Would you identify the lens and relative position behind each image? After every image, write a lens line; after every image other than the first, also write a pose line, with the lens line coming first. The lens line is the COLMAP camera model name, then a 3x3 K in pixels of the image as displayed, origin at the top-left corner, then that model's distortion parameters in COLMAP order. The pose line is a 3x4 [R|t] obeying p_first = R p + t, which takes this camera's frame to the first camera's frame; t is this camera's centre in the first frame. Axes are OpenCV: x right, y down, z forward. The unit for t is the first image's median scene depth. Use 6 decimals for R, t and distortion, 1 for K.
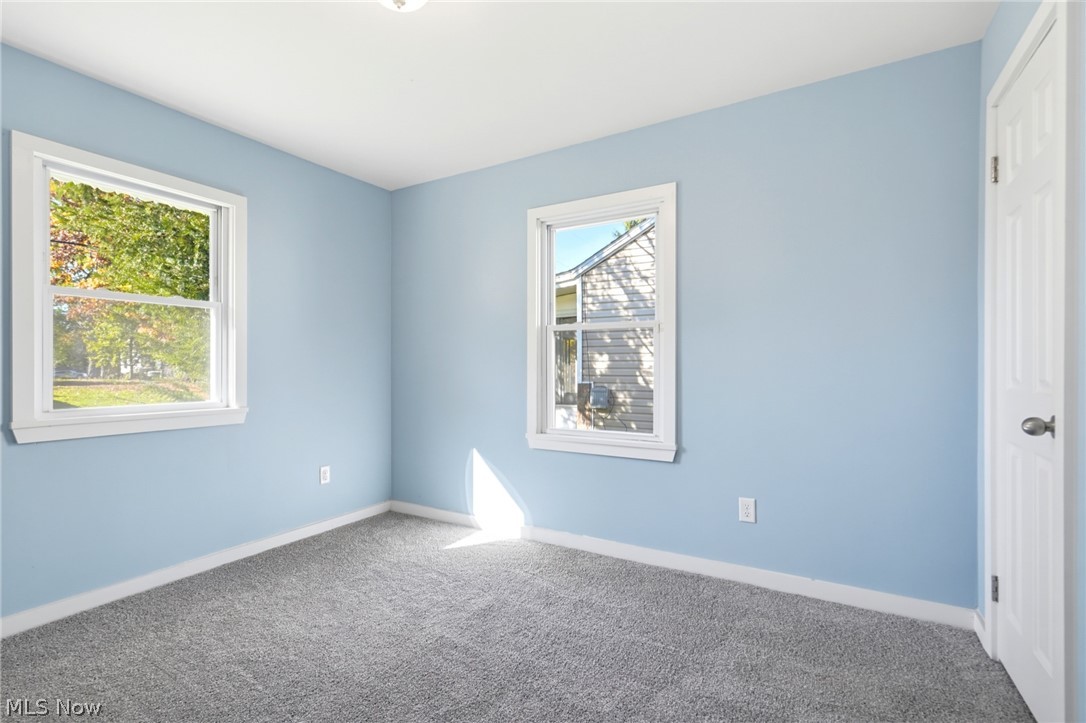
lens RADIAL K [[504.6, 0, 538.0], [0, 504.6, 355.8], [0, 0, 1]] dist [0.002056, 0.000365]
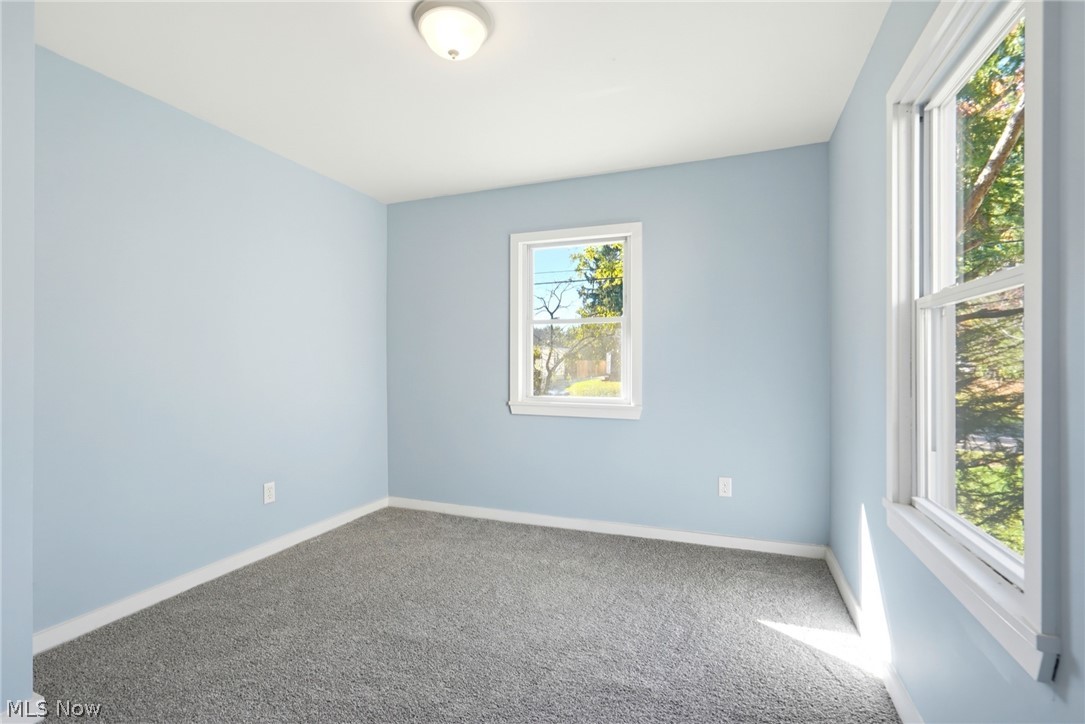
lens RADIAL K [[504.2, 0, 537.5], [0, 504.2, 356.3], [0, 0, 1]] dist [0.002056, 0.000365]
pose [[0.170329, -0.010915, -0.985327, 0.484695], [0.020207, 0.999767, -0.007582, -0.006036], [0.985180, -0.018619, 0.170510, 0.553920]]
